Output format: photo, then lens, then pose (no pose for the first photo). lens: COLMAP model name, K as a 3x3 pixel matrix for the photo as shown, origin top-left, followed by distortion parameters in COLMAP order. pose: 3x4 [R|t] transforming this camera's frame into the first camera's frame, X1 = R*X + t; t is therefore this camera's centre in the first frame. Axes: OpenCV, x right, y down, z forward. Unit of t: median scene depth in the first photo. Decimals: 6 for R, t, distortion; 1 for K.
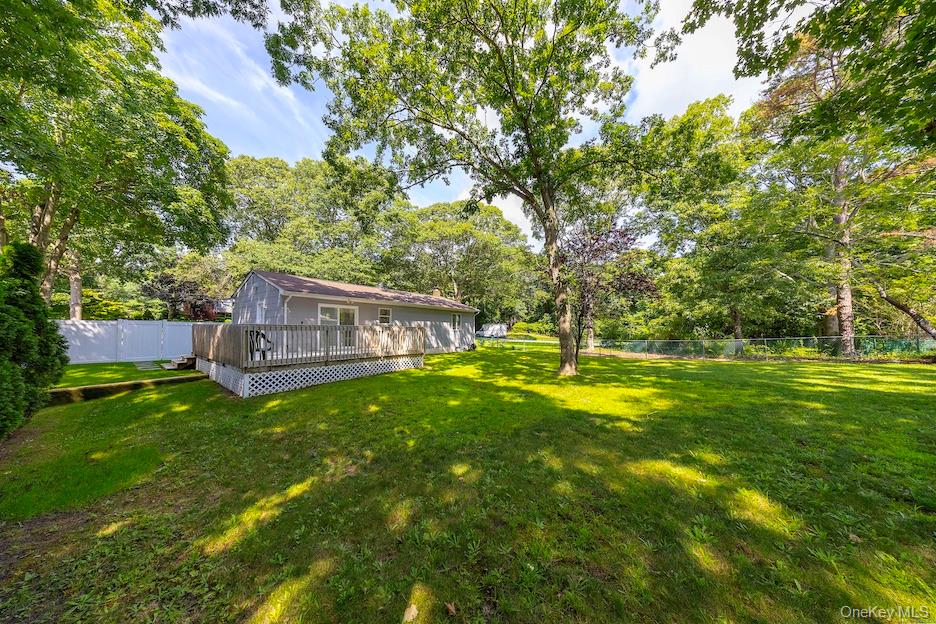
lens RADIAL K [[274.5, 0, 465.2], [0, 274.5, 322.6], [0, 0, 1]] dist [-0.007412, 0.000106]
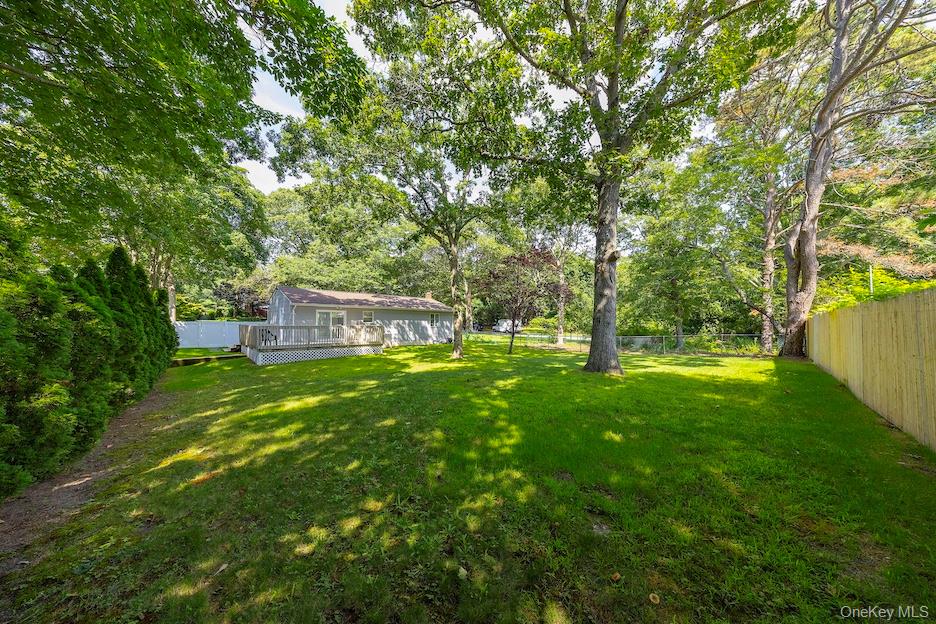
lens RADIAL K [[274.5, 0, 465.2], [0, 274.5, 322.6], [0, 0, 1]] dist [-0.007412, 0.000106]
pose [[0.991326, 0.001361, -0.131420, 0.399593], [0.001301, 0.999796, 0.020165, -0.025352], [0.131421, -0.020161, 0.991122, -0.317330]]
